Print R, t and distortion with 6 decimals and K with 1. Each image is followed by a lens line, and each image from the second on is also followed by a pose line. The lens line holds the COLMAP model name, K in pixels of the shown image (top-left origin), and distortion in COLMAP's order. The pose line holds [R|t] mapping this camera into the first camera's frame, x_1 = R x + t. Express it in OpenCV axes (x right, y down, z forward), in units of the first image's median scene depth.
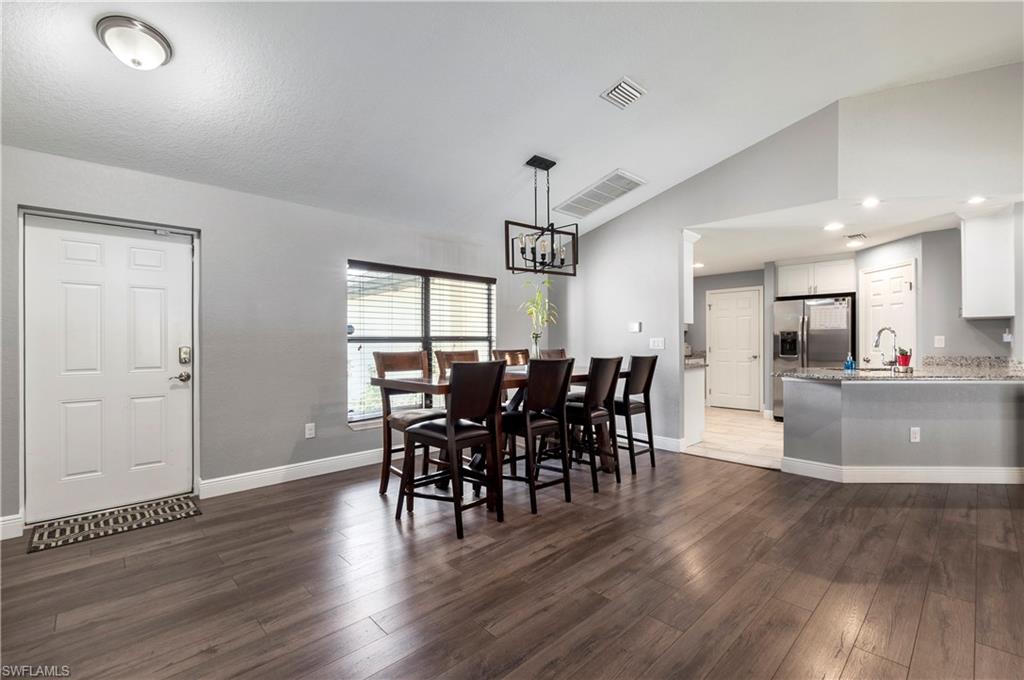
lens RADIAL K [[446.9, 0, 508.9], [0, 446.9, 339.6], [0, 0, 1]] dist [0.008219, 0.000002]
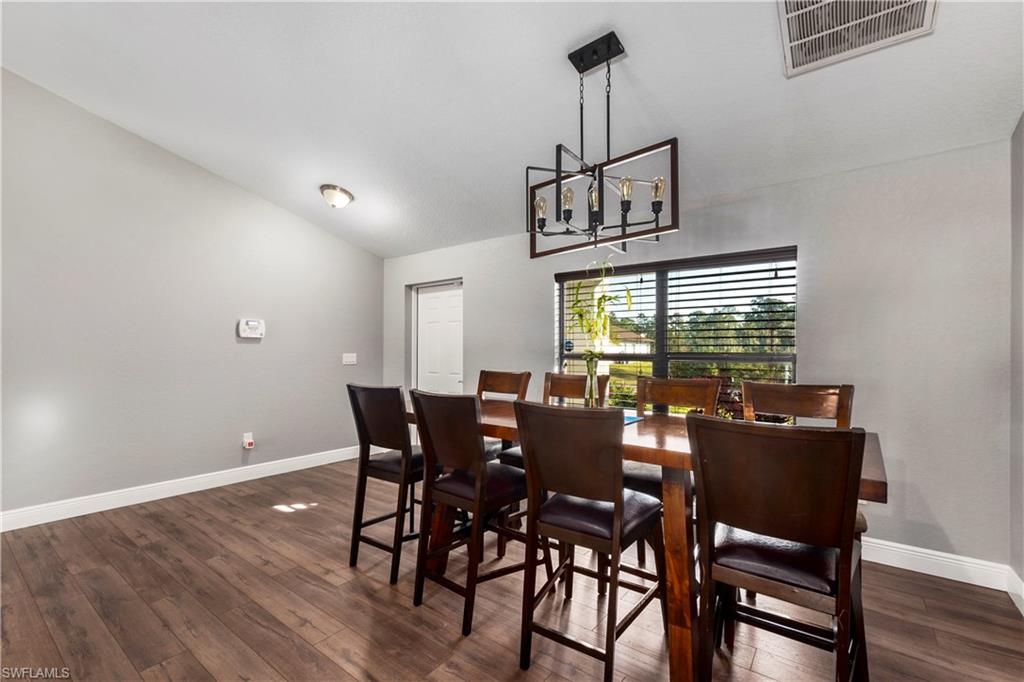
lens RADIAL K [[443.2, 0, 513.5], [0, 443.2, 334.4], [0, 0, 1]] dist [-0.000705, 0.000086]
pose [[0.175094, -0.034207, -0.983957, 0.684963], [0.000515, 0.999399, -0.034652, -0.016333], [0.984552, 0.005561, 0.175006, 0.883129]]
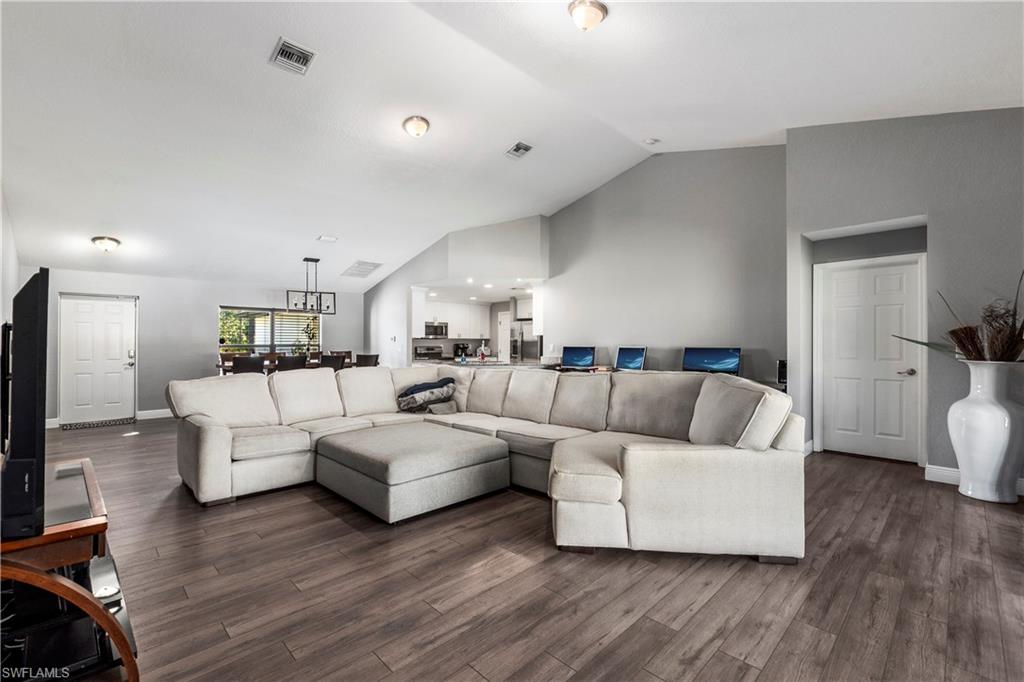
lens RADIAL K [[443.2, 0, 513.5], [0, 443.2, 334.4], [0, 0, 1]] dist [-0.000705, 0.000086]
pose [[0.999837, 0.000907, 0.018017, 1.055962], [-0.000646, 0.999895, -0.014494, -0.030359], [-0.018028, 0.014480, 0.999733, -1.139887]]
